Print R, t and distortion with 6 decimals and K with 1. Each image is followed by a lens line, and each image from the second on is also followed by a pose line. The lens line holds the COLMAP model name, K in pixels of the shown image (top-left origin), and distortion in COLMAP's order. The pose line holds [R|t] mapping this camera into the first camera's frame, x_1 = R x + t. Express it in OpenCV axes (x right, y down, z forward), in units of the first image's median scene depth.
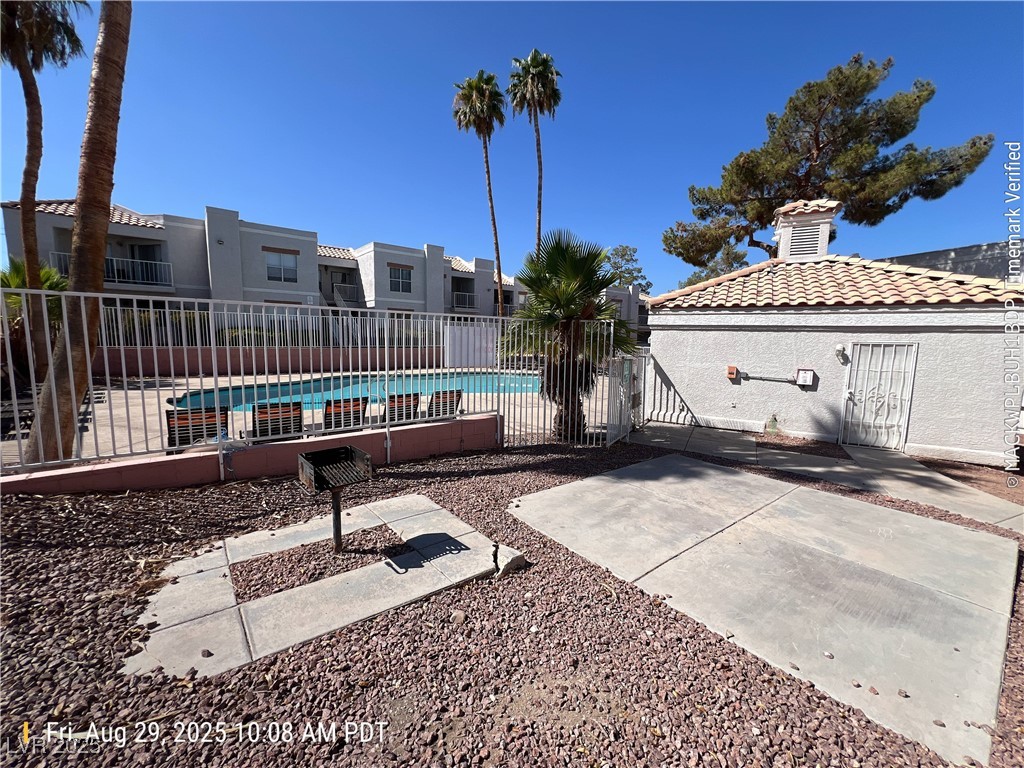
lens RADIAL K [[413.7, 0, 508.4], [0, 413.7, 385.8], [0, 0, 1]] dist [0.002440, 0.000472]
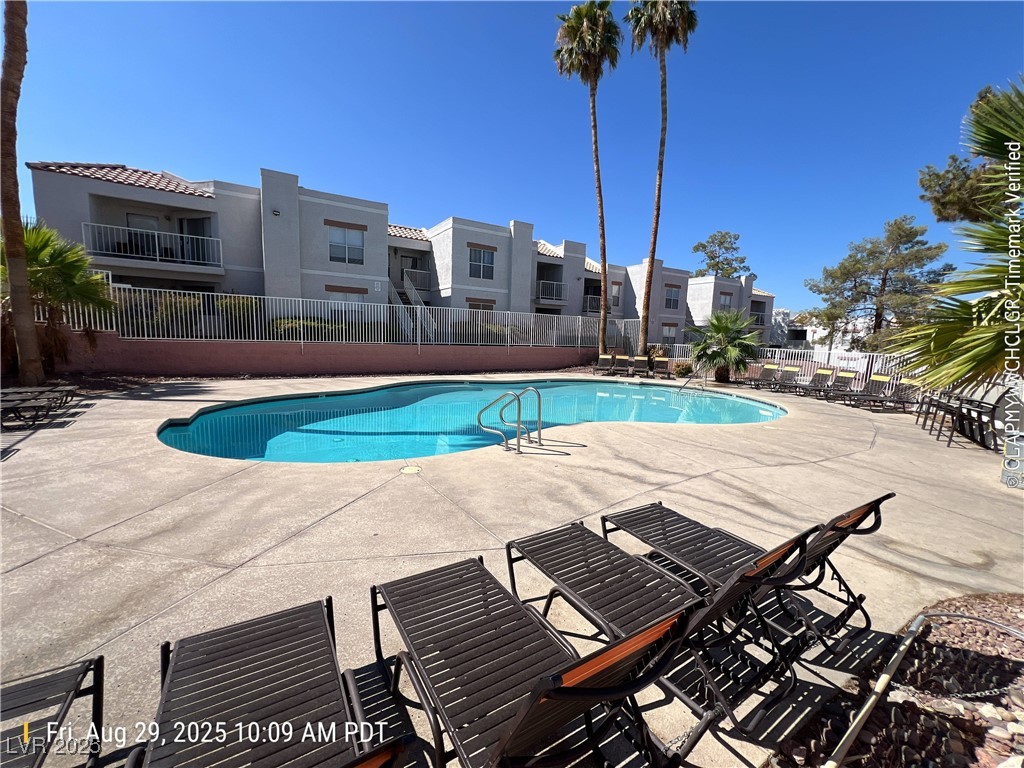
lens RADIAL K [[413.7, 0, 508.2], [0, 413.7, 387.0], [0, 0, 1]] dist [0.002440, 0.000472]
pose [[0.991655, 0.030948, -0.125150, -0.100722], [-0.030361, 0.999517, 0.006596, -0.017738], [0.125294, -0.002741, 0.992116, 0.192786]]
